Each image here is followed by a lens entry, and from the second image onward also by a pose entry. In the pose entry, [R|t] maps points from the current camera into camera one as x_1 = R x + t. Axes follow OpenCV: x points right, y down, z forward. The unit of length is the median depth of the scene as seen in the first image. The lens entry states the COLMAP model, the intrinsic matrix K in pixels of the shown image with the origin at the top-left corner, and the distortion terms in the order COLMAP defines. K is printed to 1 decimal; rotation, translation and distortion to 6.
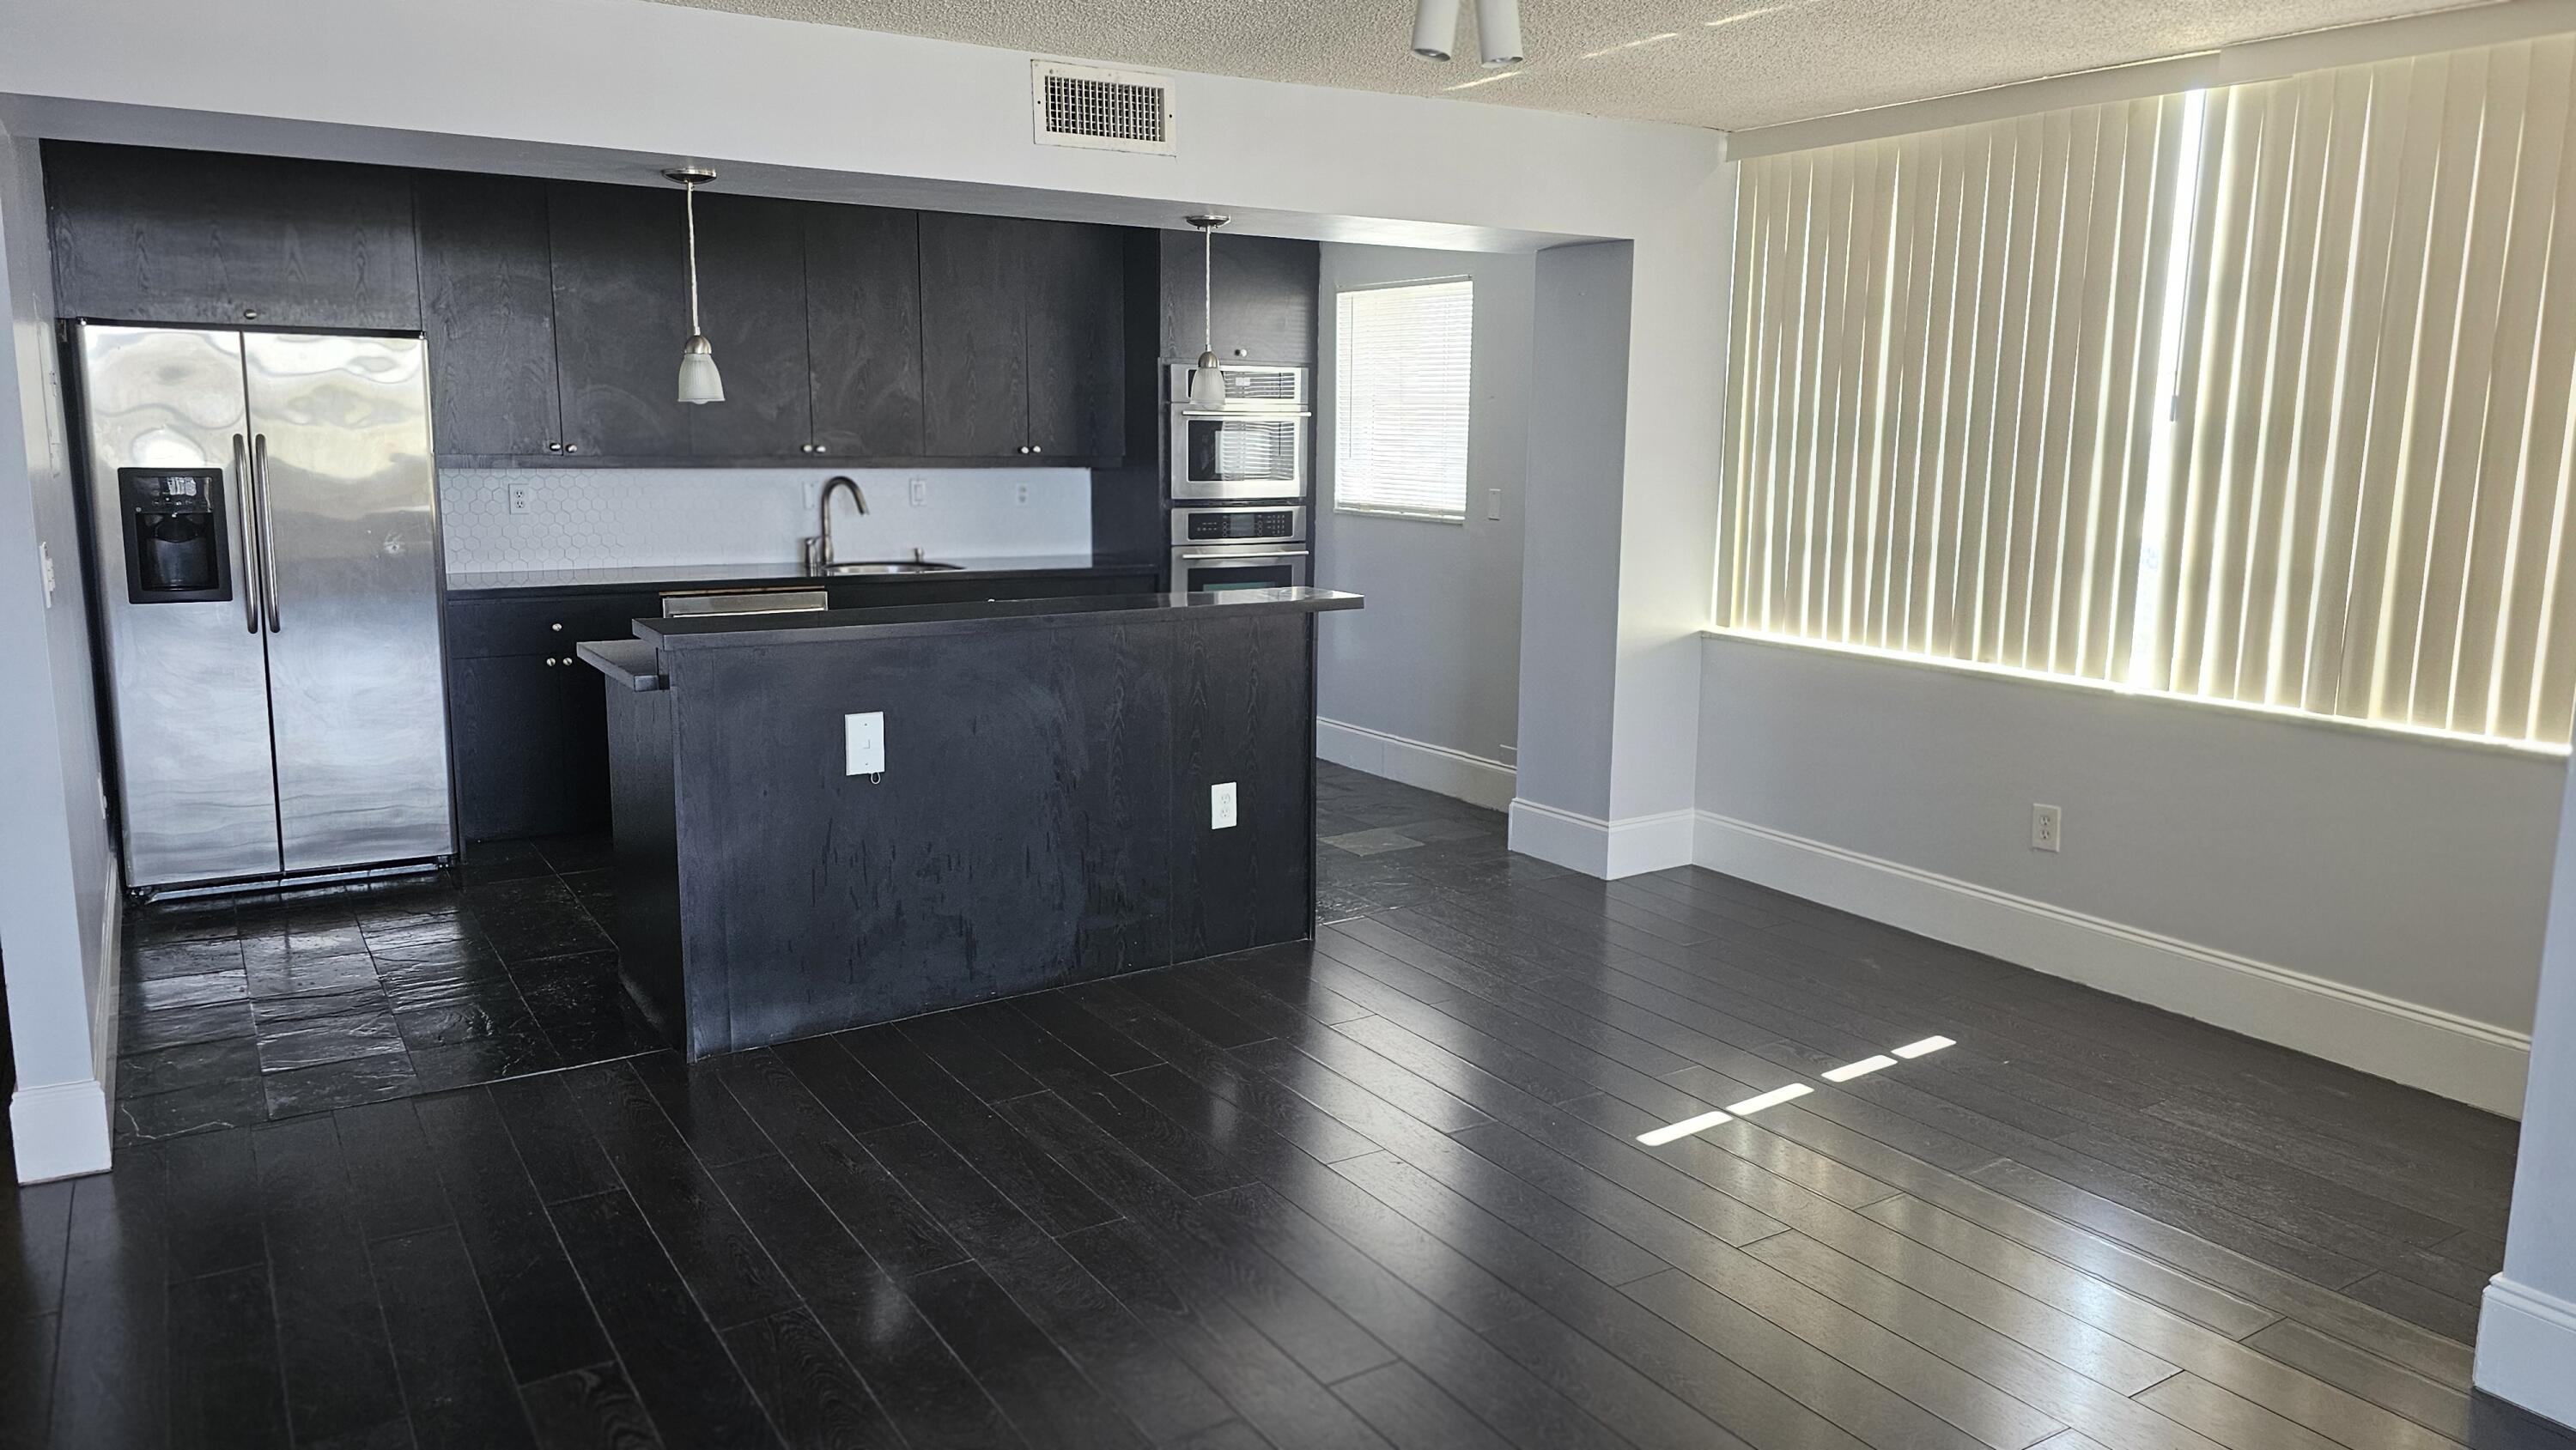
lens RADIAL K [[1742.5, 0, 1284.9], [0, 1742.5, 720.7], [0, 0, 1]] dist [0.060274, -0.041706]
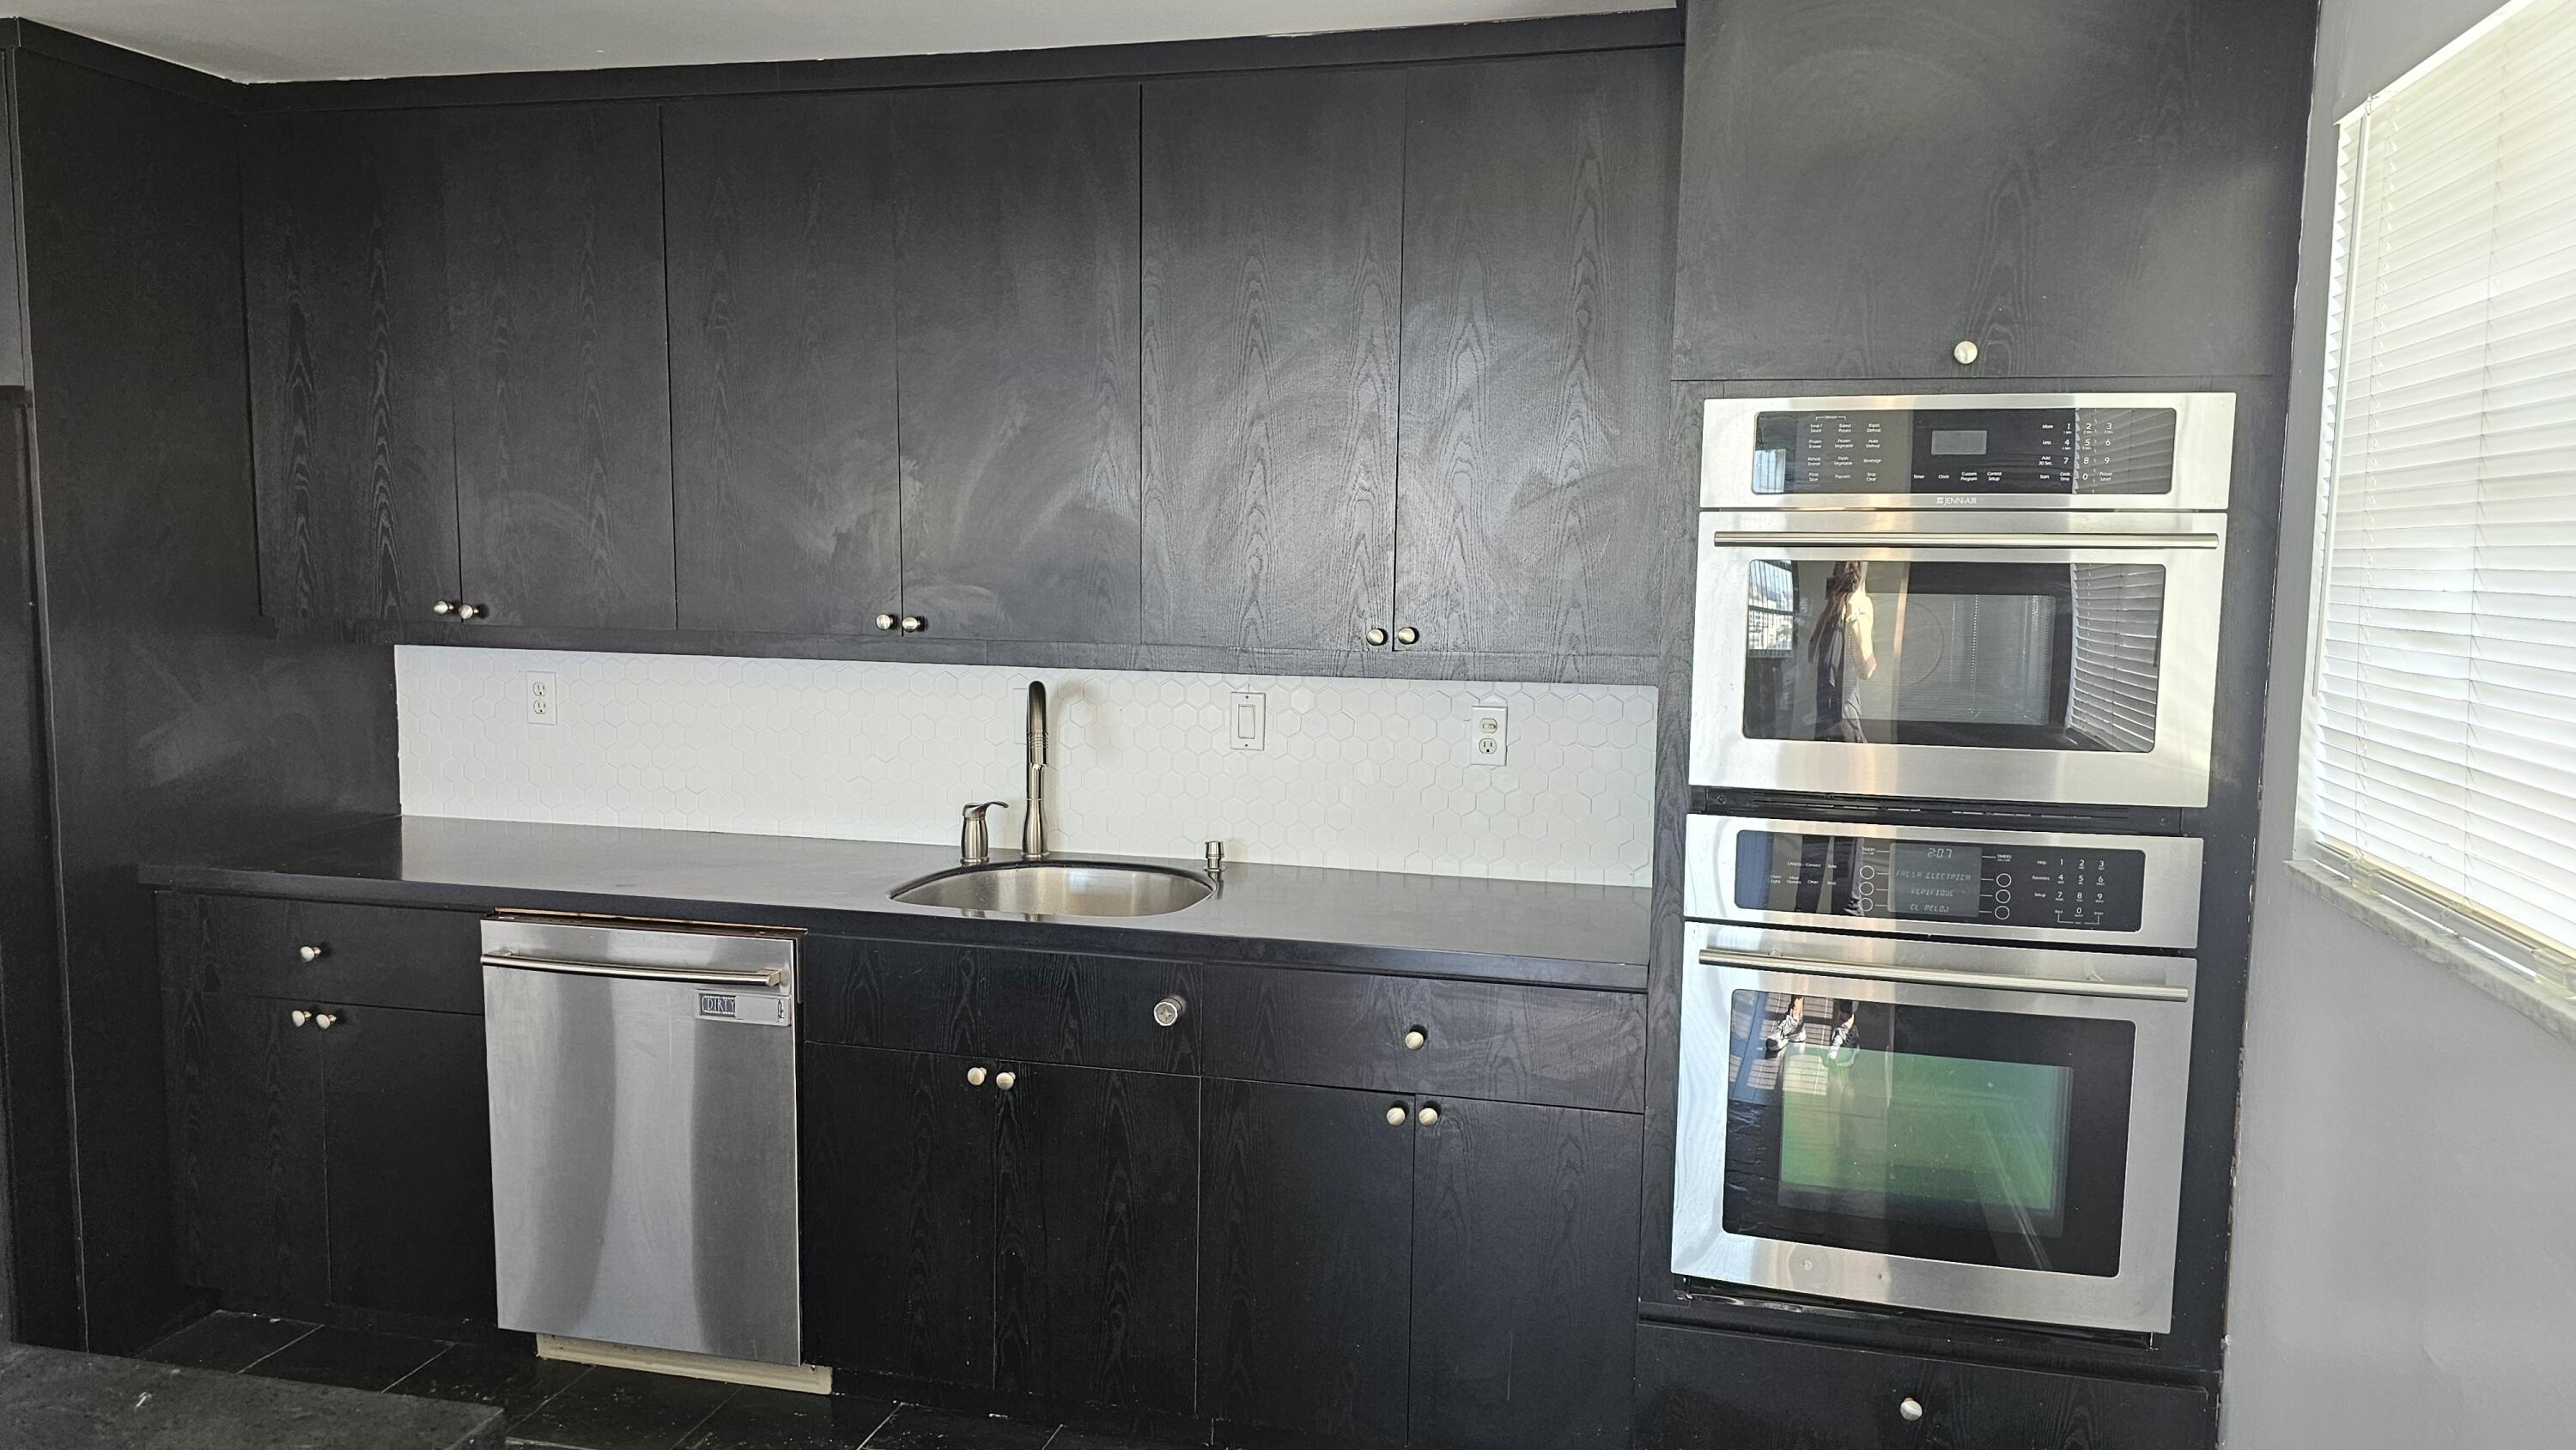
lens RADIAL K [[1742.5, 0, 1287.7], [0, 1742.5, 727.3], [0, 0, 1]] dist [0.060274, -0.041706]
pose [[0.681109, 0.070251, -0.728804, 0.180704], [-0.129131, 0.991309, -0.025126, -0.164518], [0.720705, 0.111225, 0.684261, 0.969562]]
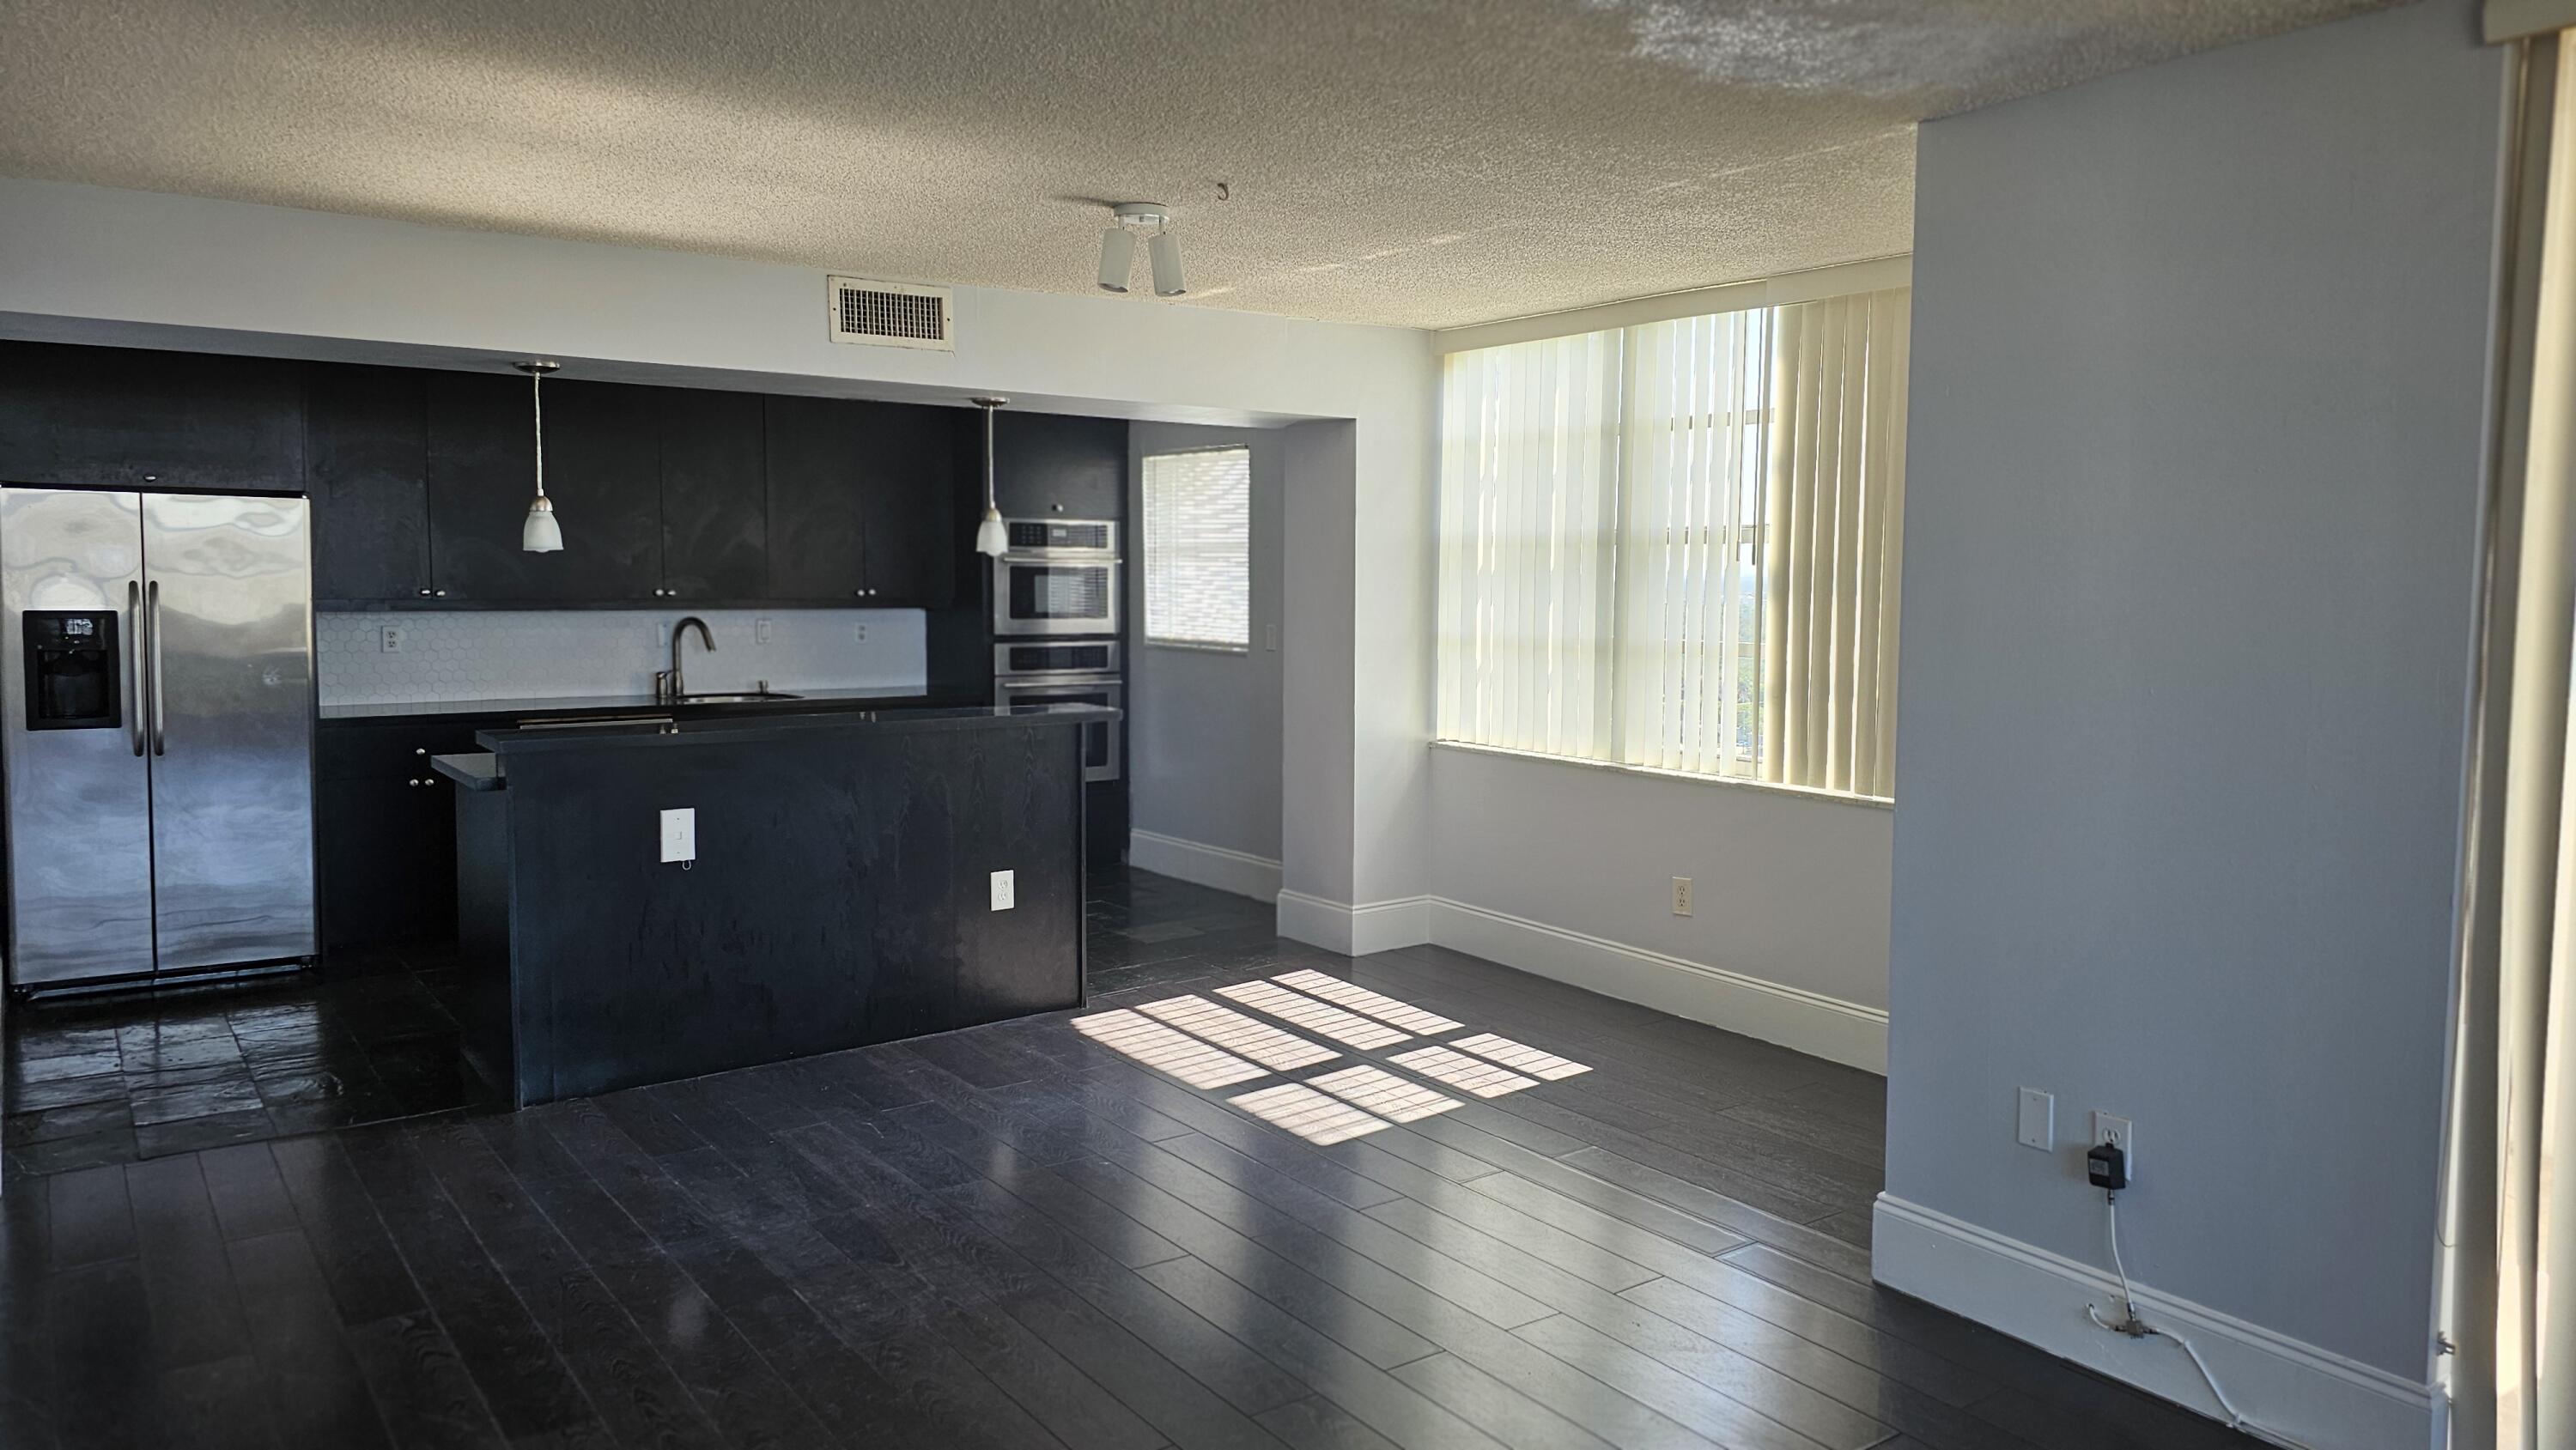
lens RADIAL K [[1742.5, 0, 1310.4], [0, 1742.5, 713.3], [0, 0, 1]] dist [0.060274, -0.041706]
pose [[0.997929, -0.008346, 0.063774, 0.090398], [0.013904, 0.996093, -0.087206, 0.032745], [-0.062797, 0.087912, 0.994147, -0.173767]]
